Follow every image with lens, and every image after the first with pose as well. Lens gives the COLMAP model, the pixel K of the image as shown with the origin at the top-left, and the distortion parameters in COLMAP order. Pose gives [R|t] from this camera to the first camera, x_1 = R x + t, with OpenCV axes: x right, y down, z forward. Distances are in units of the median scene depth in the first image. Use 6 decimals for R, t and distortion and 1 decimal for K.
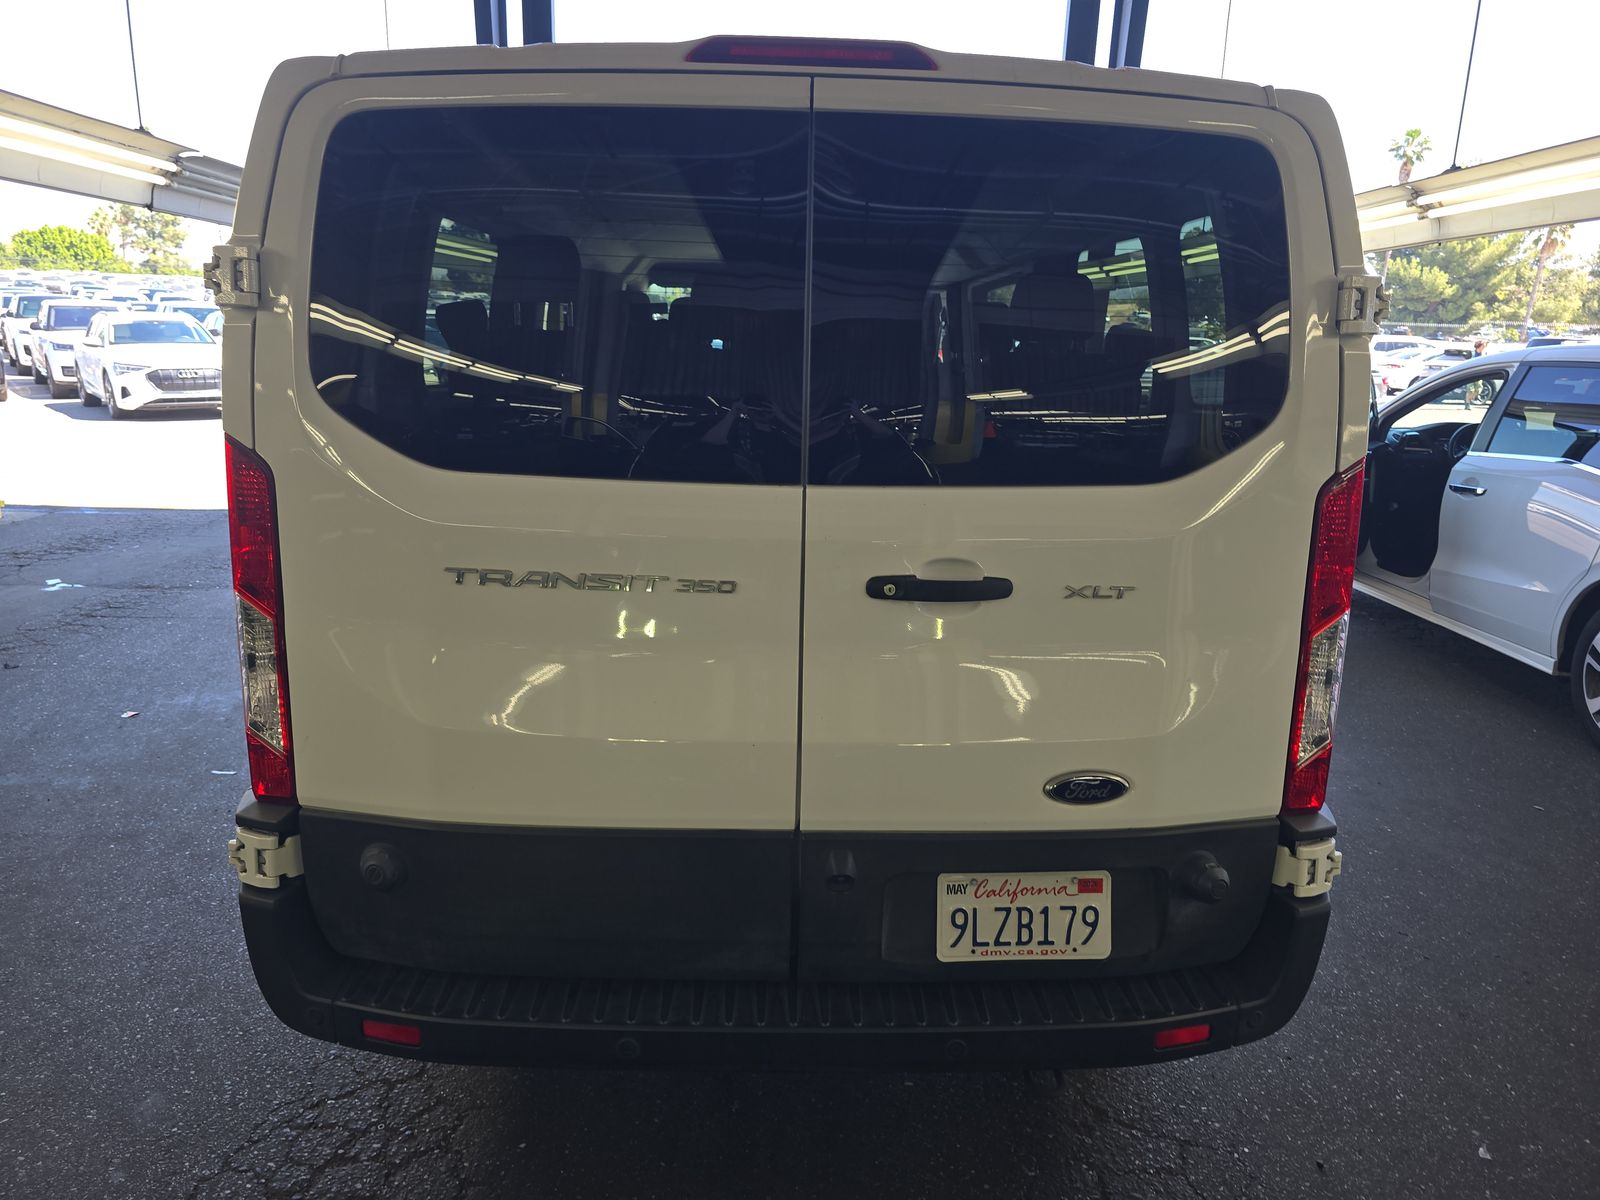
lens RADIAL K [[1084.7, 0, 800.0], [0, 1084.7, 600.0], [0, 0, 1]] dist [0.046375, -0.036372]
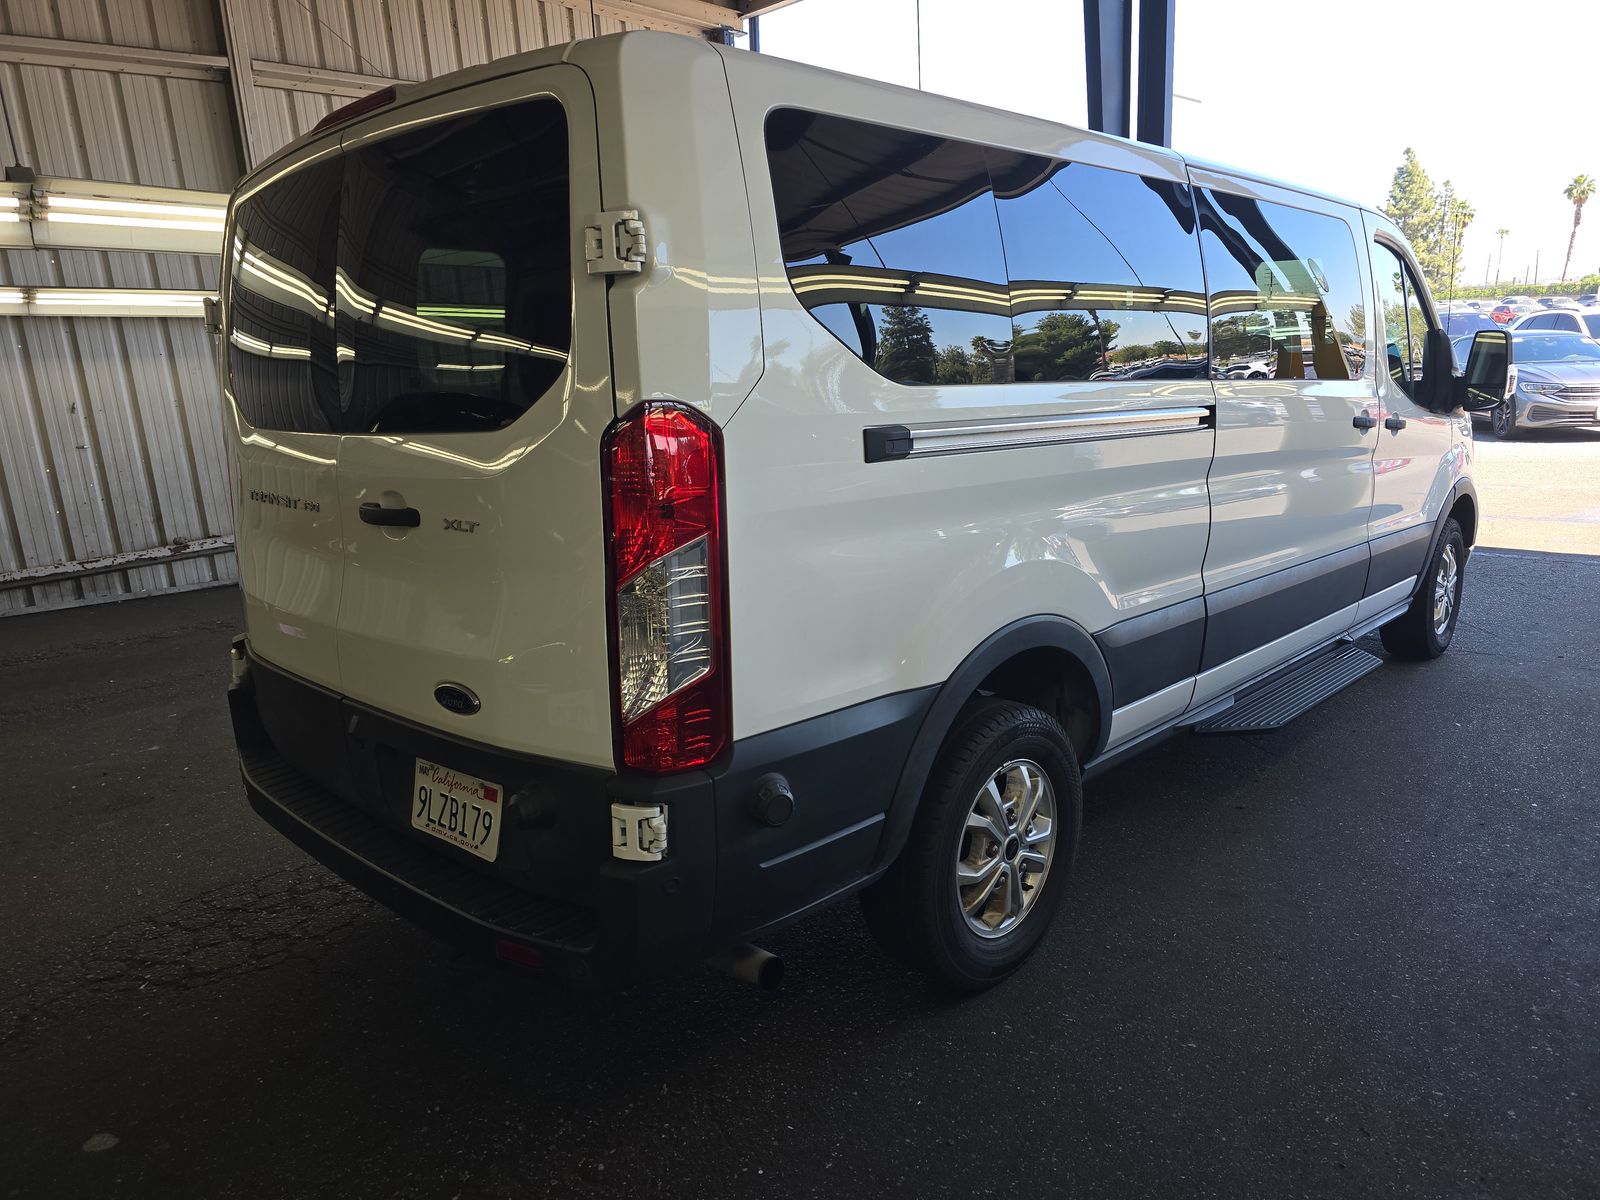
lens RADIAL K [[1084.7, 0, 800.0], [0, 1084.7, 600.0], [0, 0, 1]] dist [0.046375, -0.036372]
pose [[0.728456, 0.111799, -0.675909, 1.222858], [-0.106354, 0.993088, 0.049639, -0.022031], [0.676787, 0.035726, 0.735312, 0.392805]]
